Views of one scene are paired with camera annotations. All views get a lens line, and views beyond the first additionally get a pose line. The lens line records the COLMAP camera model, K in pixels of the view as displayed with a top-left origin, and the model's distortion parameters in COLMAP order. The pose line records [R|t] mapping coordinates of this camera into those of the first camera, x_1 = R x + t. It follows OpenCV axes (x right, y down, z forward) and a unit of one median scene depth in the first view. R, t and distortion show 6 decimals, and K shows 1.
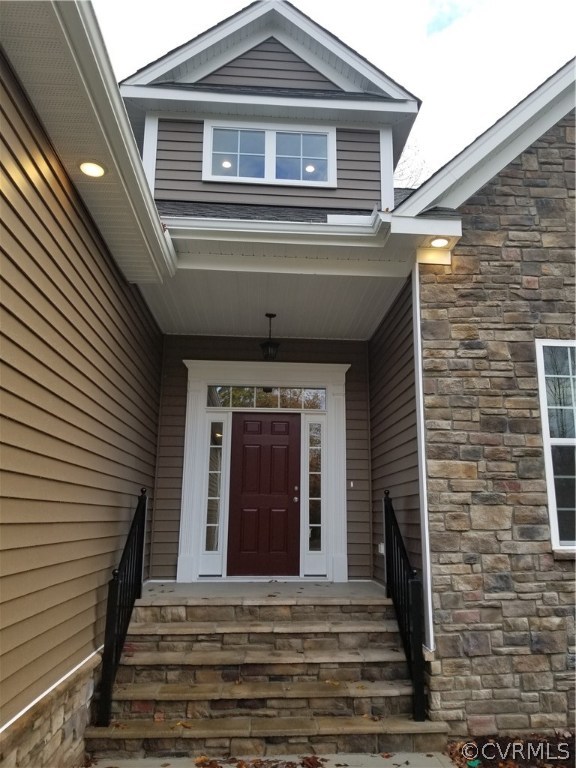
lens RADIAL K [[599.8, 0, 290.0], [0, 599.8, 385.8], [0, 0, 1]] dist [-0.005309, -0.022521]
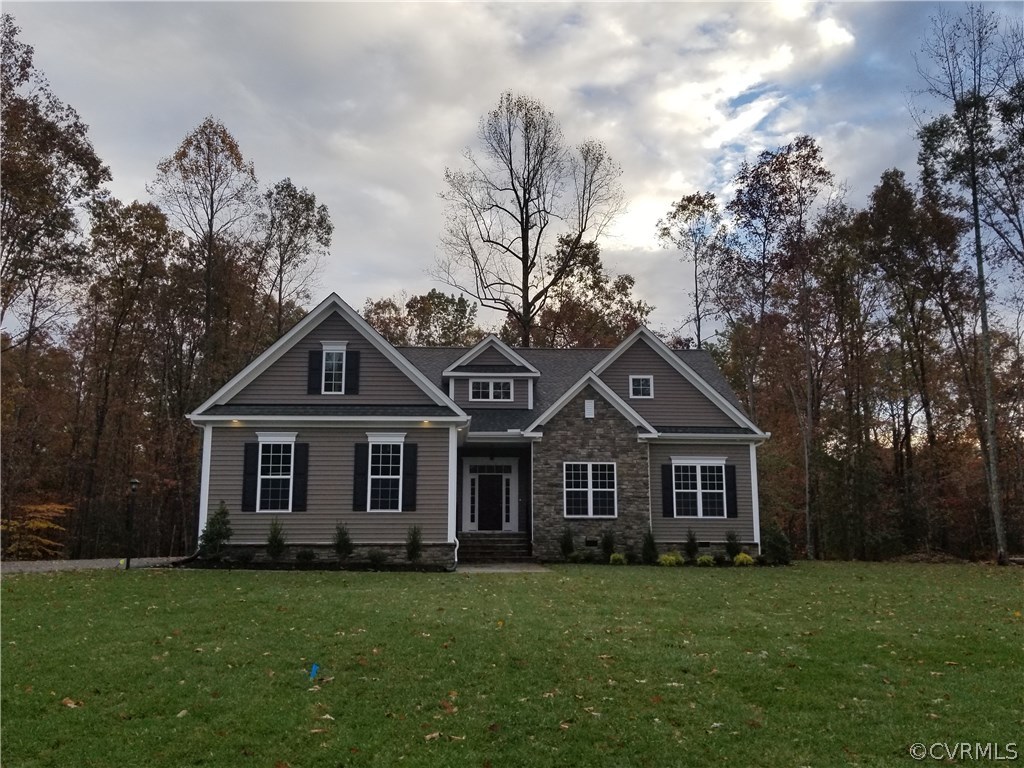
lens RADIAL K [[799.8, 0, 511.3], [0, 799.8, 383.4], [0, 0, 1]] dist [-0.005309, -0.022521]
pose [[0.999934, -0.006926, 0.009179, 0.040725], [0.006592, 0.999336, 0.035840, -0.752989], [-0.009421, -0.035778, 0.999315, -3.990701]]
